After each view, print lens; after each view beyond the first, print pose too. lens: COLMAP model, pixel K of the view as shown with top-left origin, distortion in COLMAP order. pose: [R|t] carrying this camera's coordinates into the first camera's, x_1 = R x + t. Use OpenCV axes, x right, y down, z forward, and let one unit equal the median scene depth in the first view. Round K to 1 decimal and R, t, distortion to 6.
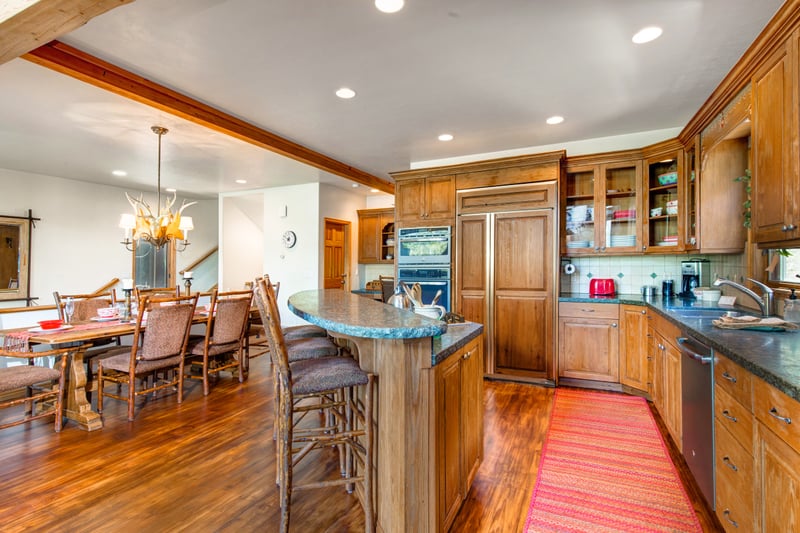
lens RADIAL K [[379.0, 0, 399.1], [0, 379.0, 266.5], [0, 0, 1]] dist [0.003111, 0.000691]
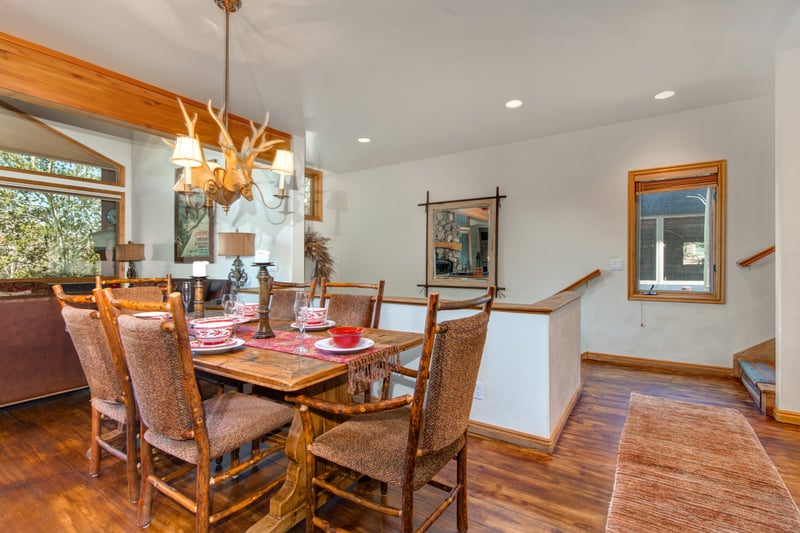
lens RADIAL K [[379.0, 0, 402.5], [0, 379.0, 269.3], [0, 0, 1]] dist [0.003111, 0.000691]
pose [[-0.131106, 0.020344, -0.991160, -0.103496], [0.002577, 0.999793, 0.020180, 0.029378], [0.991365, 0.000091, -0.131131, 1.238005]]
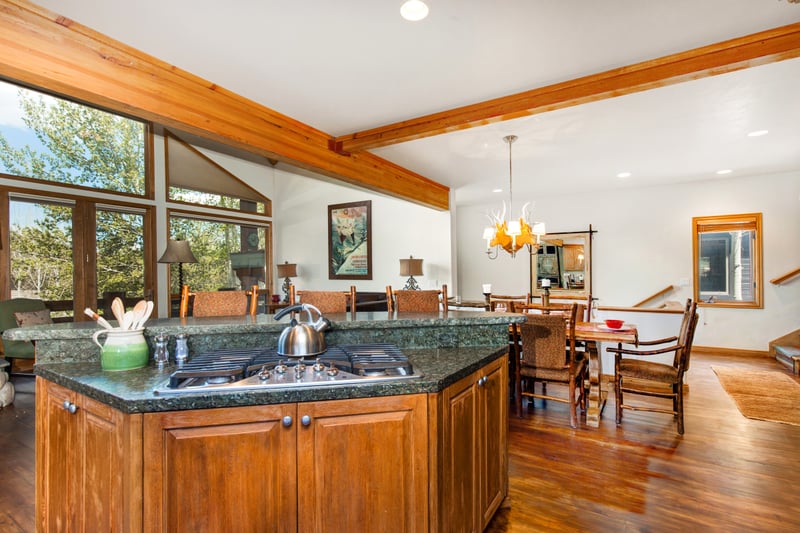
lens RADIAL K [[379.0, 0, 410.9], [0, 379.0, 274.9], [0, 0, 1]] dist [0.003111, 0.000691]
pose [[-0.093612, 0.010893, -0.995549, 0.369610], [0.002520, 0.999940, 0.010704, -0.007088], [0.995606, -0.001506, -0.093634, 0.758632]]
